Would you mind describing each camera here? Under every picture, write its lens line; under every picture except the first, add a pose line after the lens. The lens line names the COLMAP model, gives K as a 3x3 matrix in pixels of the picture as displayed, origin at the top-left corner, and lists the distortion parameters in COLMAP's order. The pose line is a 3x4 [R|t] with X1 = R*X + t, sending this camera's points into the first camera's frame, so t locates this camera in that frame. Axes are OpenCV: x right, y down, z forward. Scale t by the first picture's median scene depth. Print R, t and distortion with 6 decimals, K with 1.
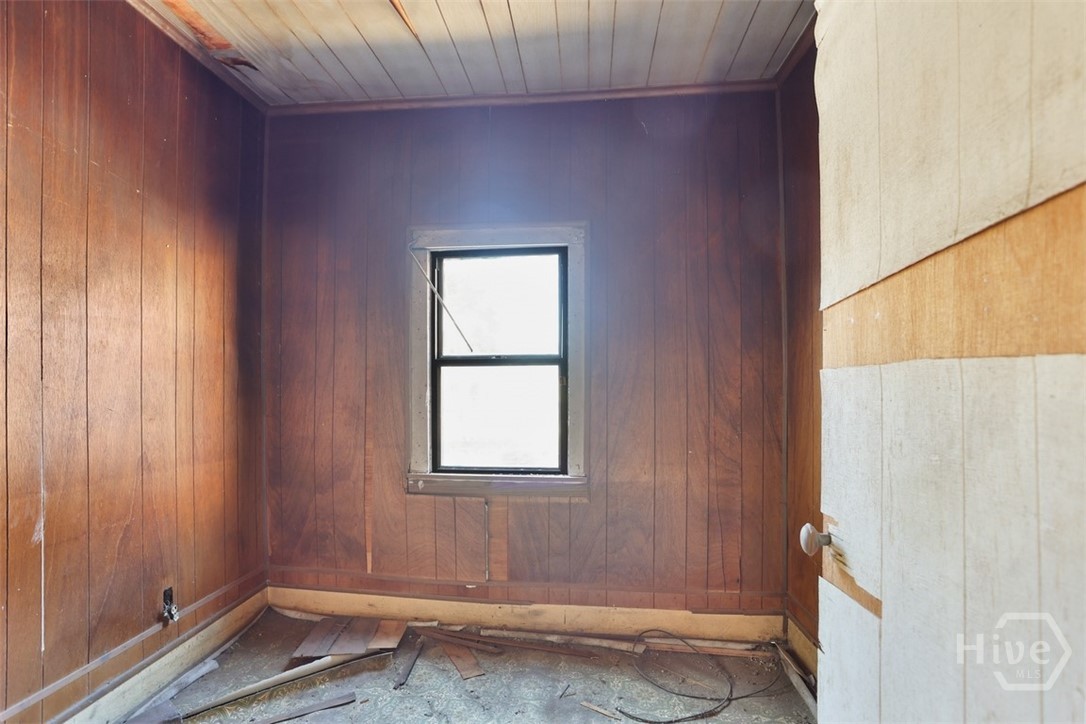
lens RADIAL K [[539.6, 0, 542.2], [0, 539.6, 365.9], [0, 0, 1]] dist [-0.052484, 0.021021]
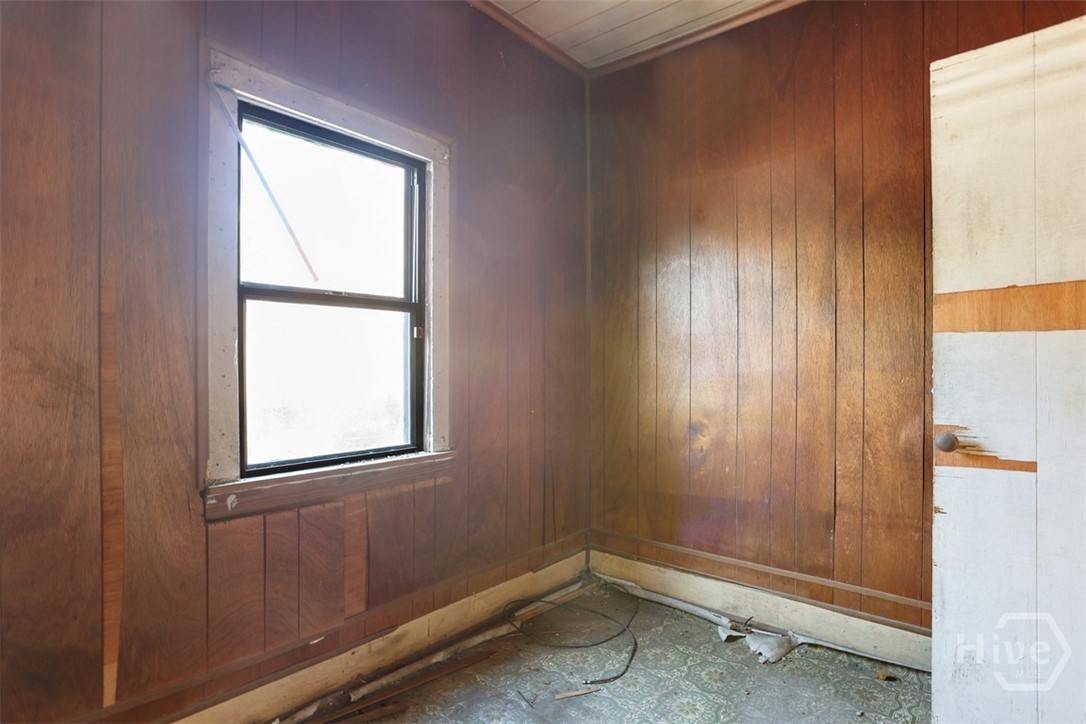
lens RADIAL K [[539.6, 0, 544.4], [0, 539.6, 356.0], [0, 0, 1]] dist [-0.052484, 0.021021]
pose [[0.559958, 0.013986, 0.828403, -0.514967], [-0.036800, 0.999291, 0.008004, 0.049543], [-0.827704, -0.034967, 0.560075, 0.418591]]
